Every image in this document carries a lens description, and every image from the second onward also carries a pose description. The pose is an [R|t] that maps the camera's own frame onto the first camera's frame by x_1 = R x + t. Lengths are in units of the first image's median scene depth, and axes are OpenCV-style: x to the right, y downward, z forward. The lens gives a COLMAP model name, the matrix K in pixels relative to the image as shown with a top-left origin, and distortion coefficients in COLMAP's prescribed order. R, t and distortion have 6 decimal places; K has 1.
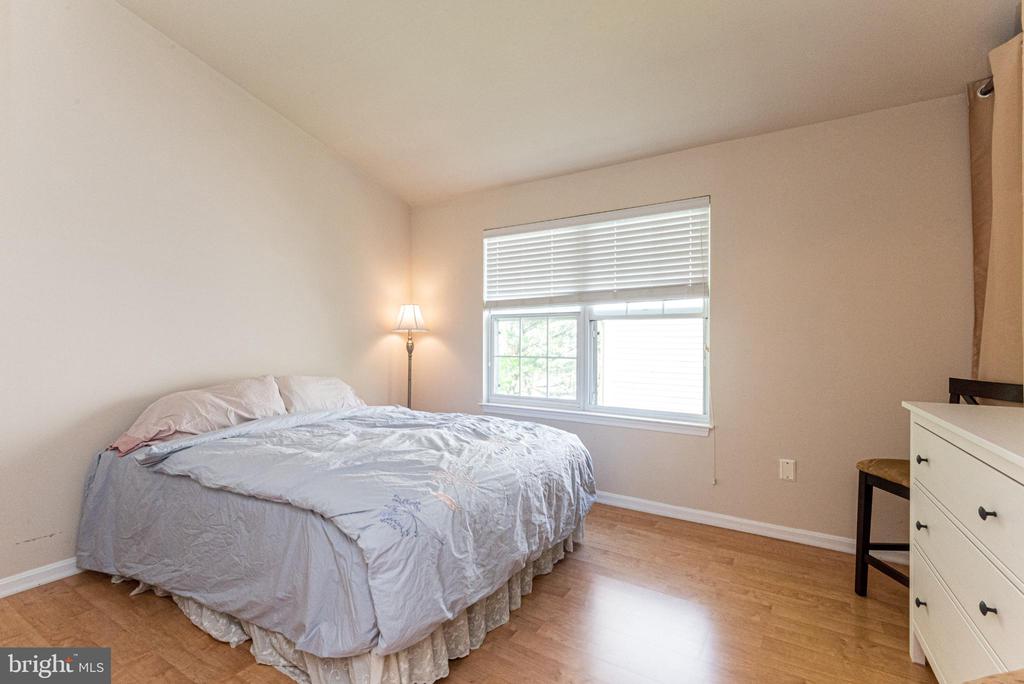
lens RADIAL K [[471.5, 0, 506.9], [0, 471.5, 343.8], [0, 0, 1]] dist [0.009719, -0.003541]
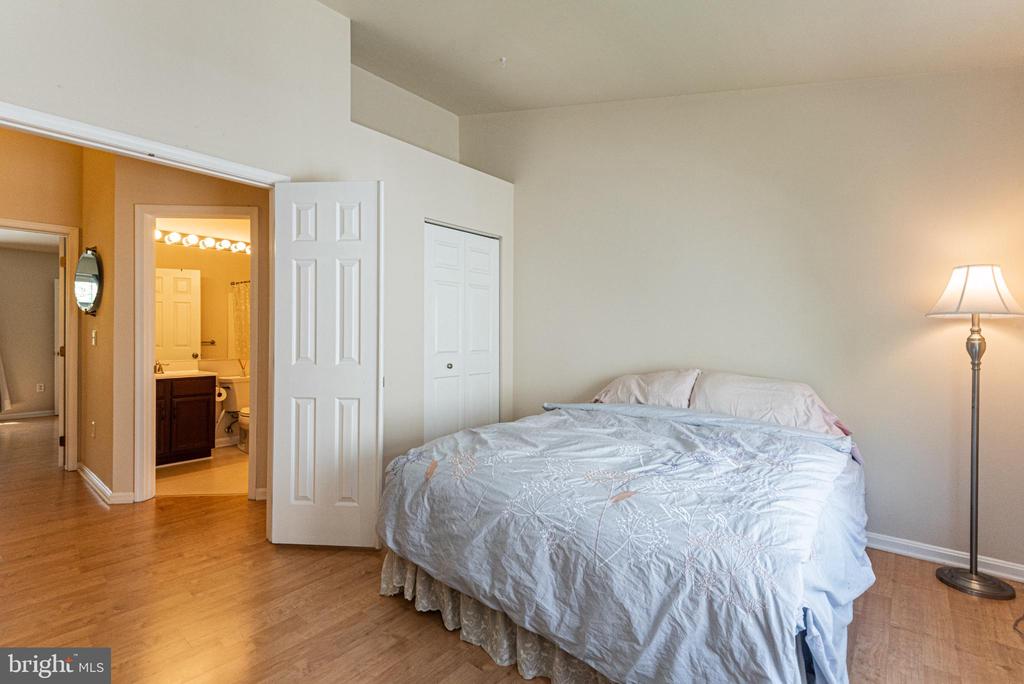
lens RADIAL K [[471.5, 0, 508.0], [0, 471.5, 338.0], [0, 0, 1]] dist [0.009719, -0.003541]
pose [[-0.150616, 0.003783, -0.988585, 0.628978], [-0.005216, 0.999976, 0.004621, -0.003320], [0.988579, 0.005852, -0.150593, 0.850898]]
